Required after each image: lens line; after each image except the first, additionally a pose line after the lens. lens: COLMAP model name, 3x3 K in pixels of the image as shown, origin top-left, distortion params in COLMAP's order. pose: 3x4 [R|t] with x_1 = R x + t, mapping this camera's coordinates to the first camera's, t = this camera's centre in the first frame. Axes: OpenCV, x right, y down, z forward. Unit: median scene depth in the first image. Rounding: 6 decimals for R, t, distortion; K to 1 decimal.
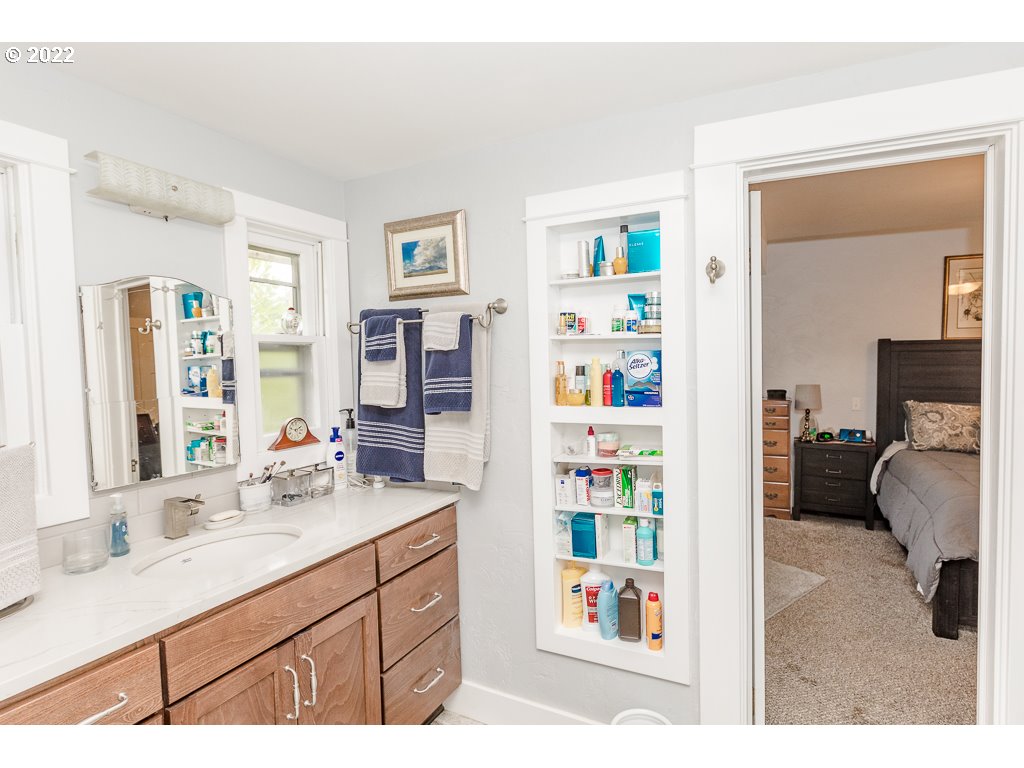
lens RADIAL K [[519.6, 0, 522.2], [0, 519.6, 379.5], [0, 0, 1]] dist [0.009262, -0.001146]
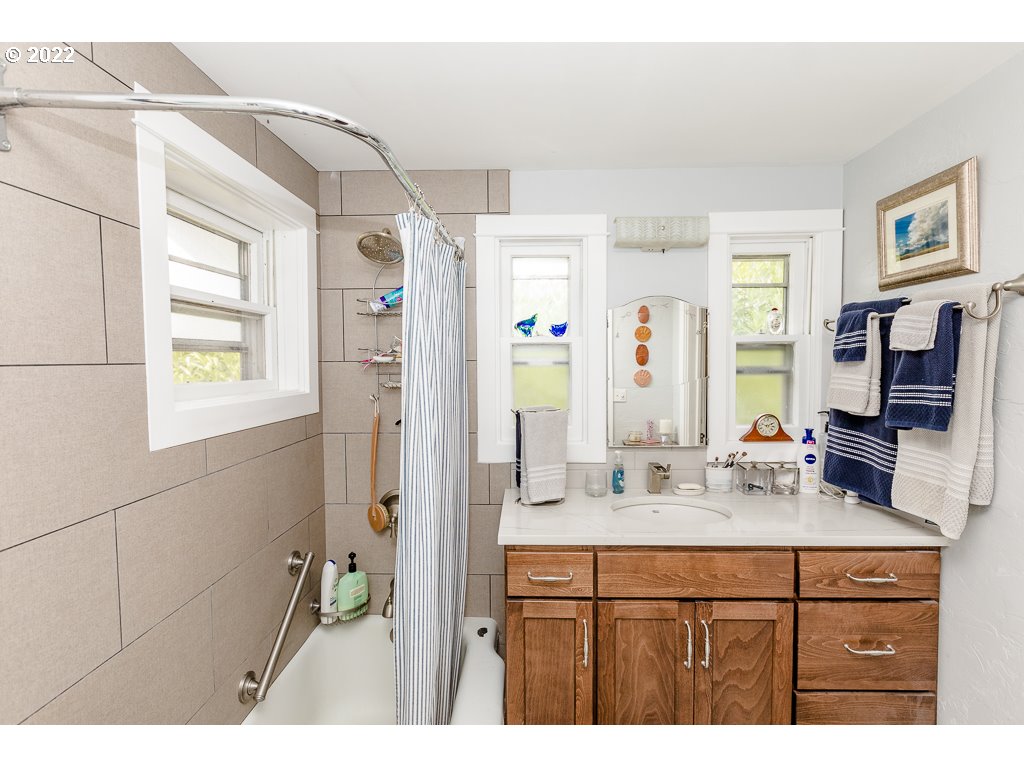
lens RADIAL K [[519.6, 0, 517.6], [0, 519.6, 375.8], [0, 0, 1]] dist [0.009262, -0.001146]
pose [[0.402565, 0.046582, -0.914206, 0.335063], [-0.032272, 0.998806, 0.036681, -0.026957], [0.914823, 0.014737, 0.403587, 0.123626]]
